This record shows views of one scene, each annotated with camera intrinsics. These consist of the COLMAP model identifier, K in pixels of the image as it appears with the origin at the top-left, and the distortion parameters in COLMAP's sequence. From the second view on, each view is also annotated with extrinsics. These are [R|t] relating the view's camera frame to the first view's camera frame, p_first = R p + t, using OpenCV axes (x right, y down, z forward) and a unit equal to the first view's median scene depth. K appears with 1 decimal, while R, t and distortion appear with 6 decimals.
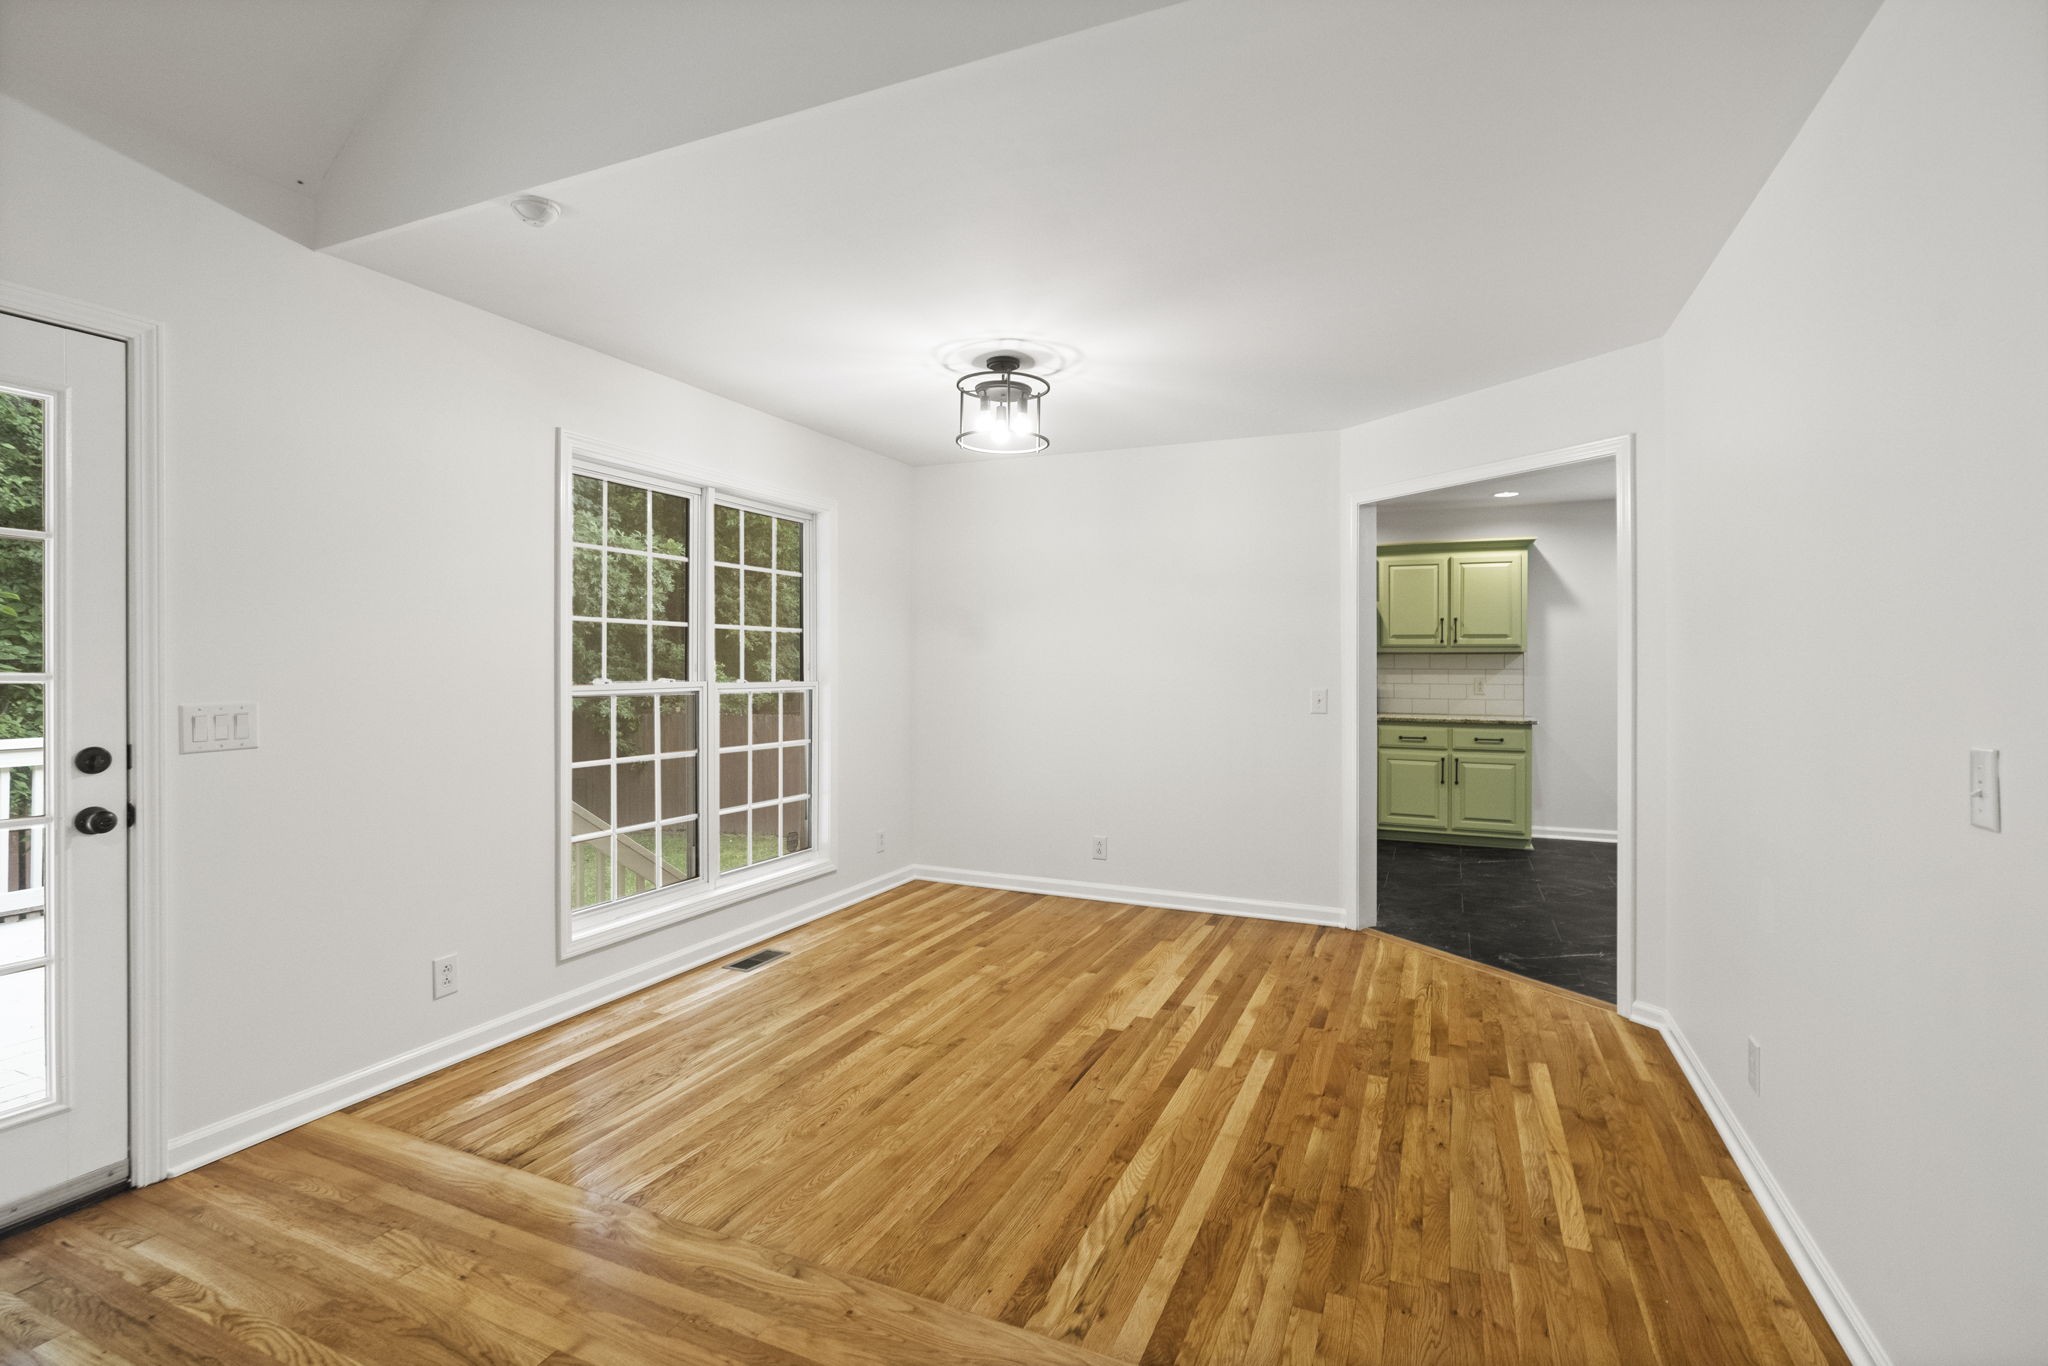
lens RADIAL K [[944.6, 0, 1026.5], [0, 944.6, 664.8], [0, 0, 1]] dist [-0.005648, -0.000316]
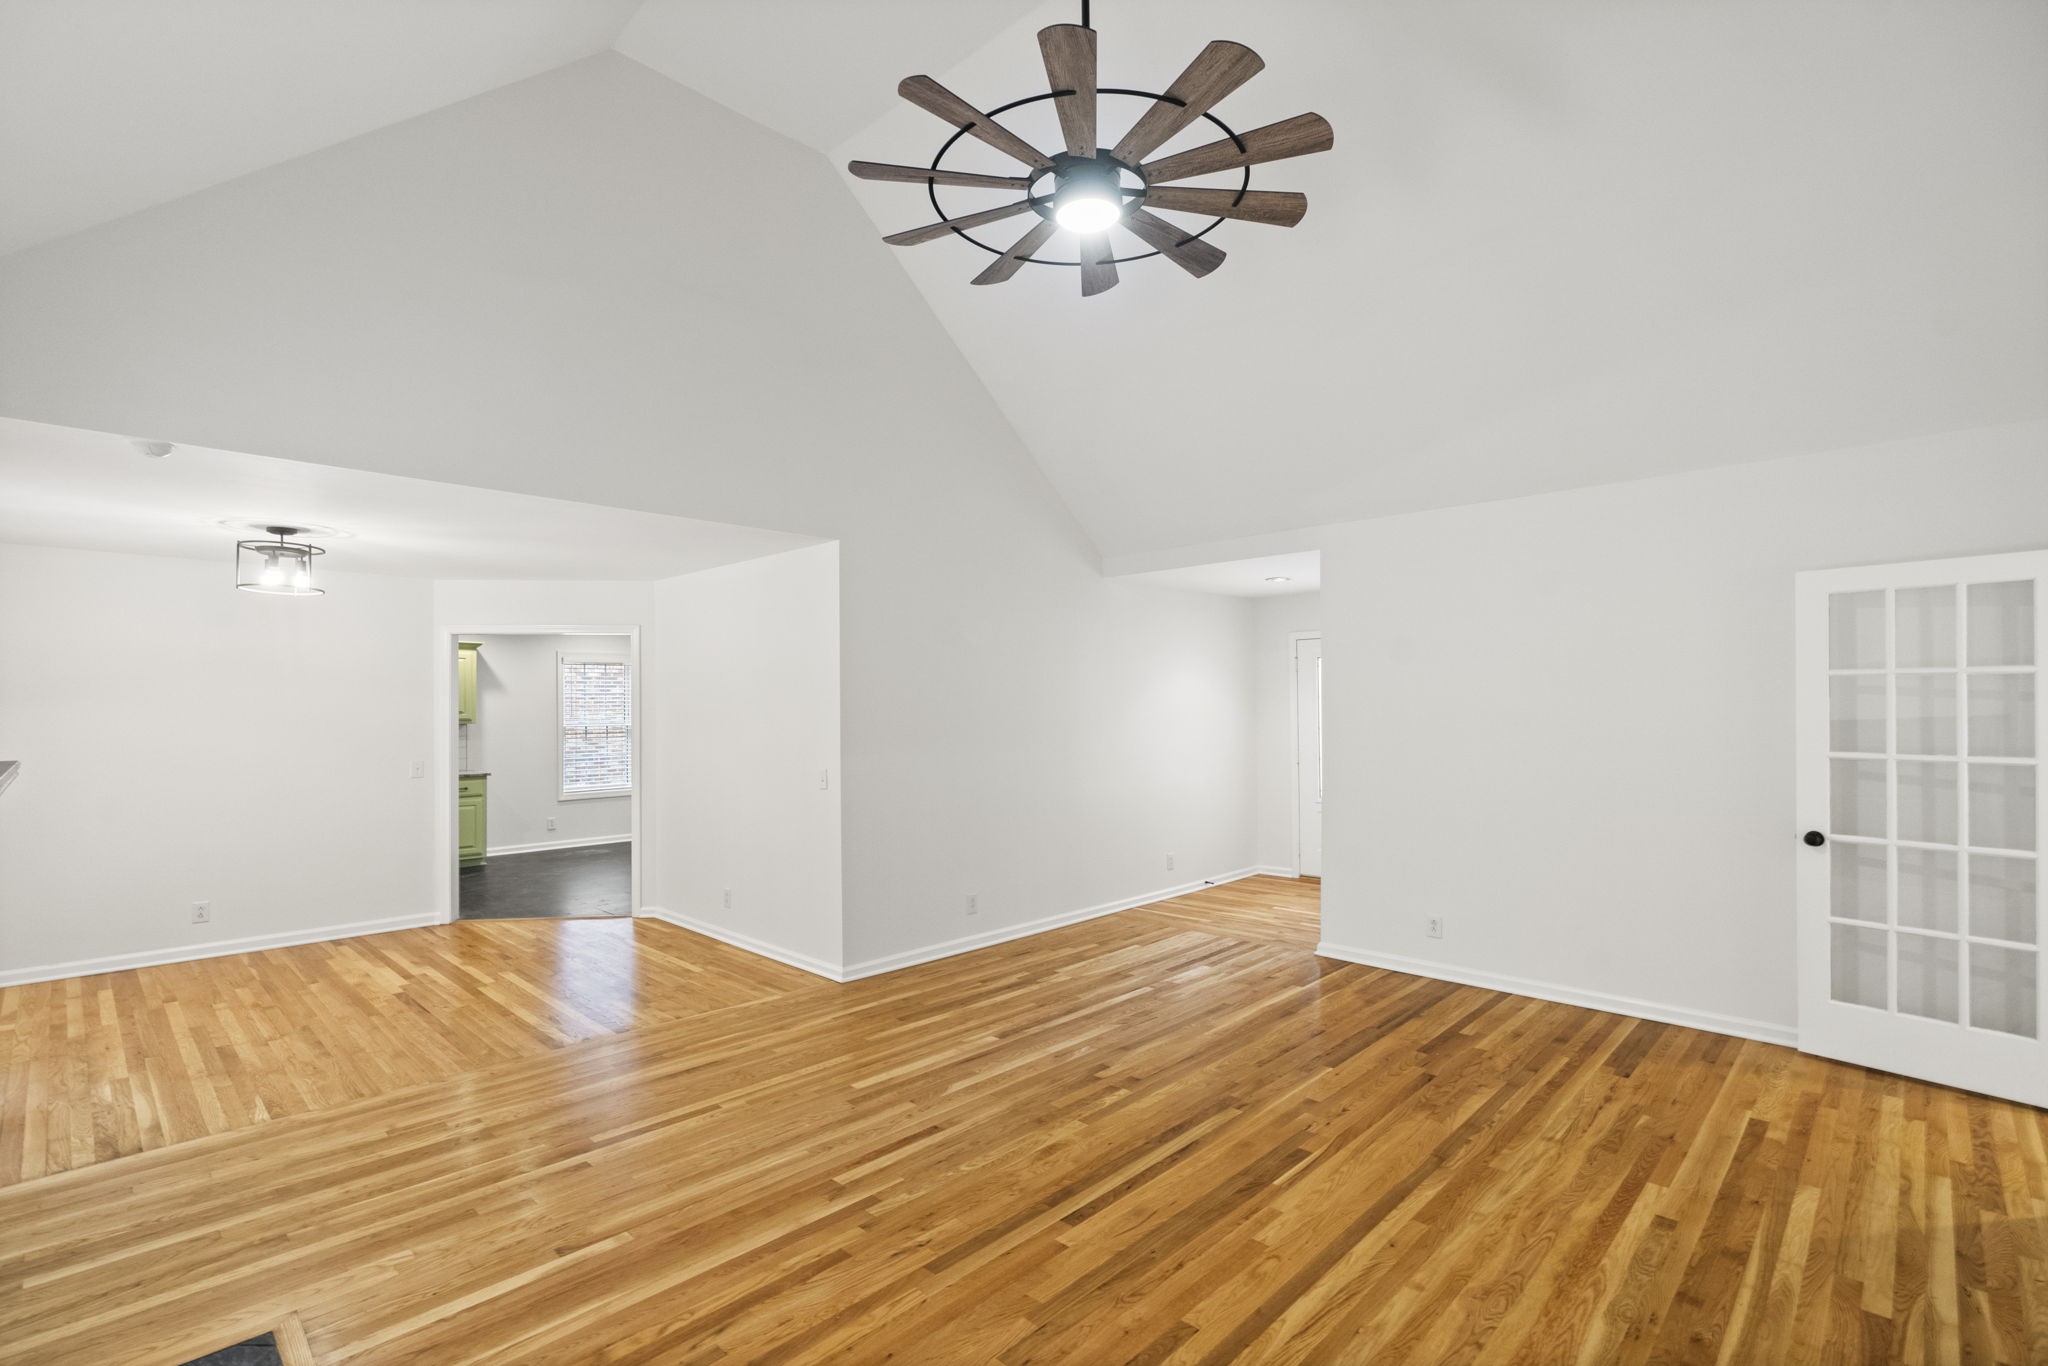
lens RADIAL K [[935.4, 0, 1020.1], [0, 935.4, 694.3], [0, 0, 1]] dist [-0.004709, 0.000265]
pose [[0.347259, 0.010202, 0.937714, -0.871344], [0.006039, 0.999896, -0.013115, -0.062586], [-0.937750, 0.010217, 0.347162, -0.419404]]
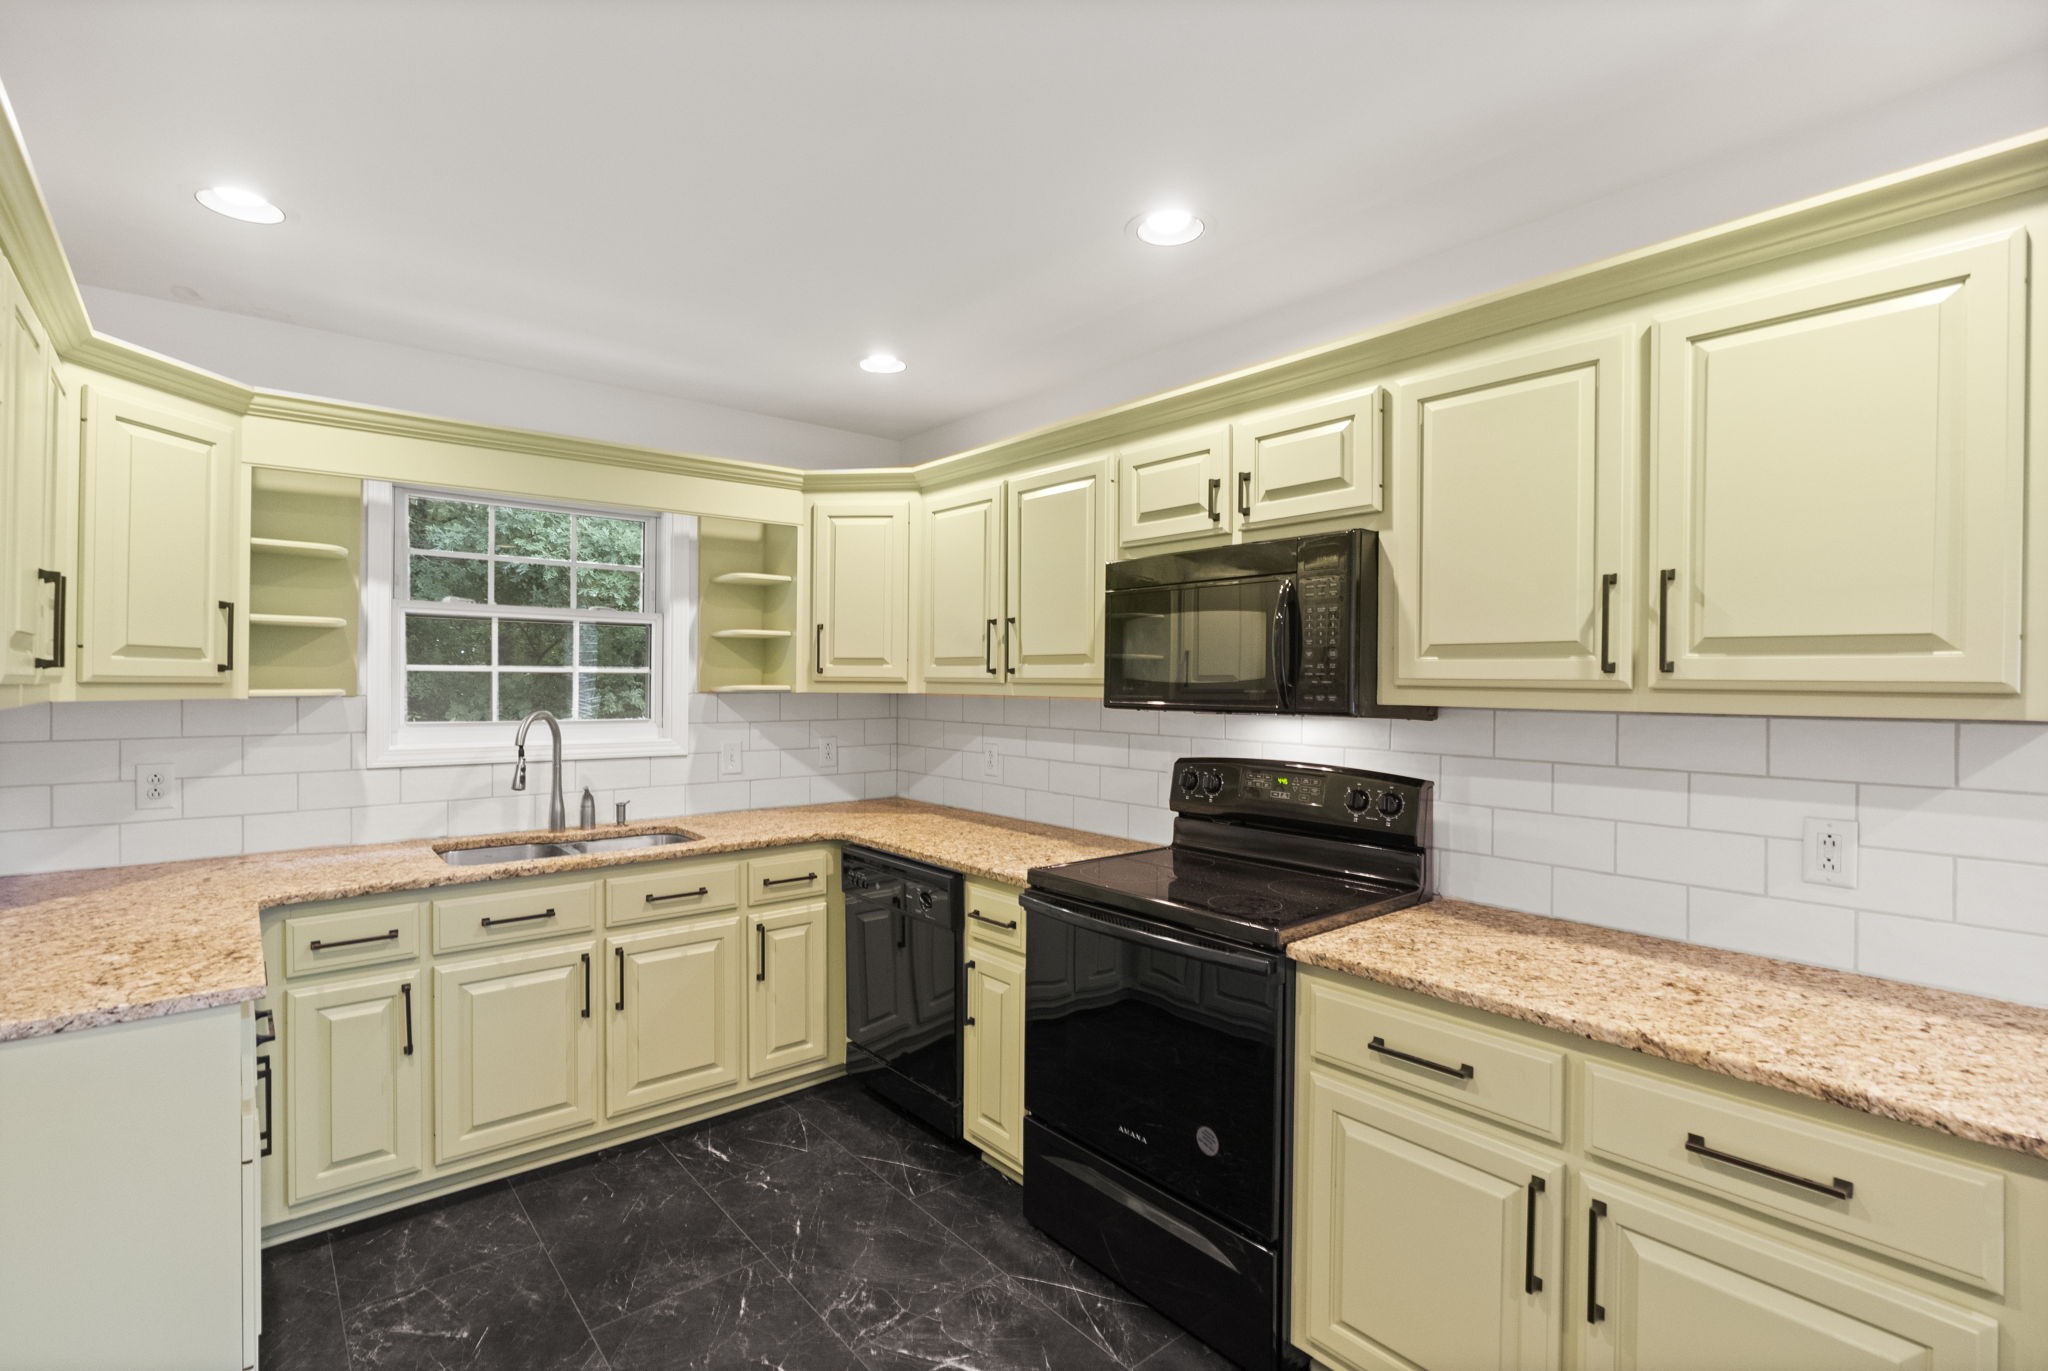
lens RADIAL K [[942.6, 0, 1018.4], [0, 942.6, 684.2], [0, 0, 1]] dist [-0.005759, 0.001394]
pose [[0.896737, 0.006569, -0.442516, 0.762158], [-0.005397, 0.999978, 0.003907, -0.038240], [0.442532, -0.001115, 0.896752, 1.315775]]
